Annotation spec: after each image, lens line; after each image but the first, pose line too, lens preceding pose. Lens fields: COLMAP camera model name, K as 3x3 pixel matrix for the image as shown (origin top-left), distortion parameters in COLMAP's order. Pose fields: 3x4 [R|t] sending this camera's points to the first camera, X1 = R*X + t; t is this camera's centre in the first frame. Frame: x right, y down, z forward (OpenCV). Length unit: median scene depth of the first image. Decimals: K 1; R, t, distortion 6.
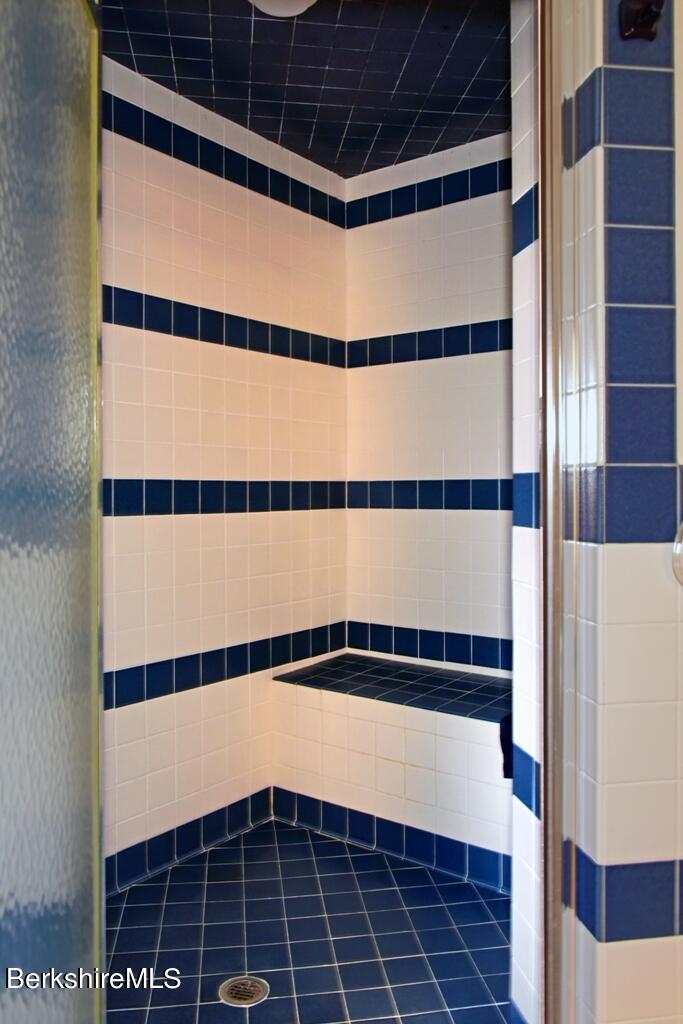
lens RADIAL K [[793.5, 0, 342.7], [0, 793.5, 509.6], [0, 0, 1]] dist [-0.006599, -0.002038]
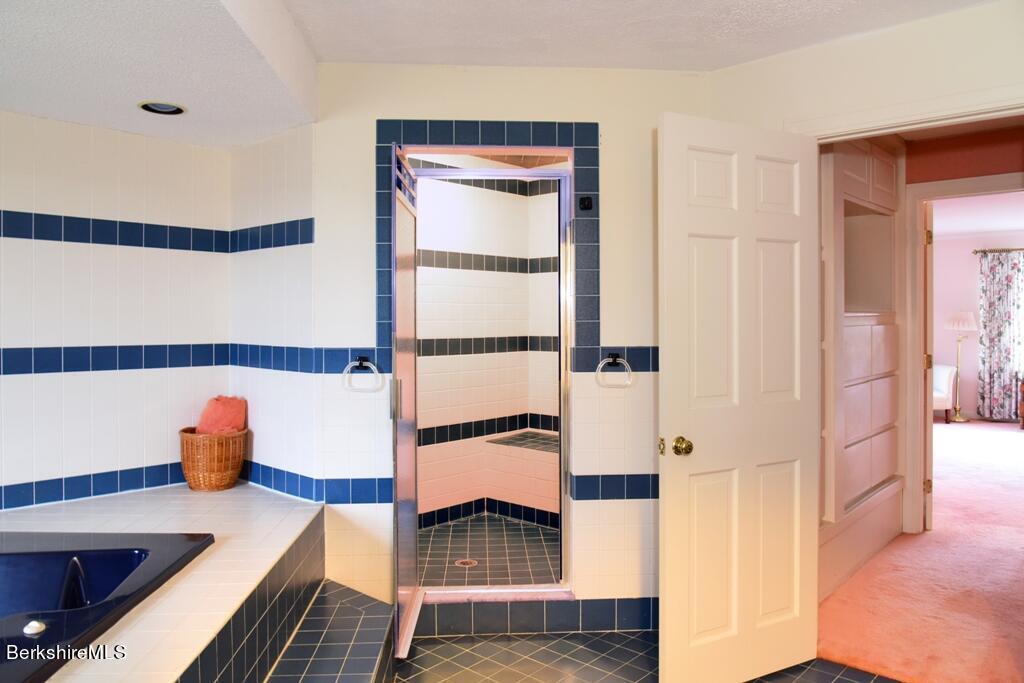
lens RADIAL K [[719.6, 0, 511.6], [0, 719.6, 340.0], [0, 0, 1]] dist [-0.036582, 0.006332]
pose [[0.995490, 0.000113, -0.094867, 0.141699], [0.000291, 0.999991, 0.004241, -0.038959], [0.094867, -0.004250, 0.995481, -0.739610]]
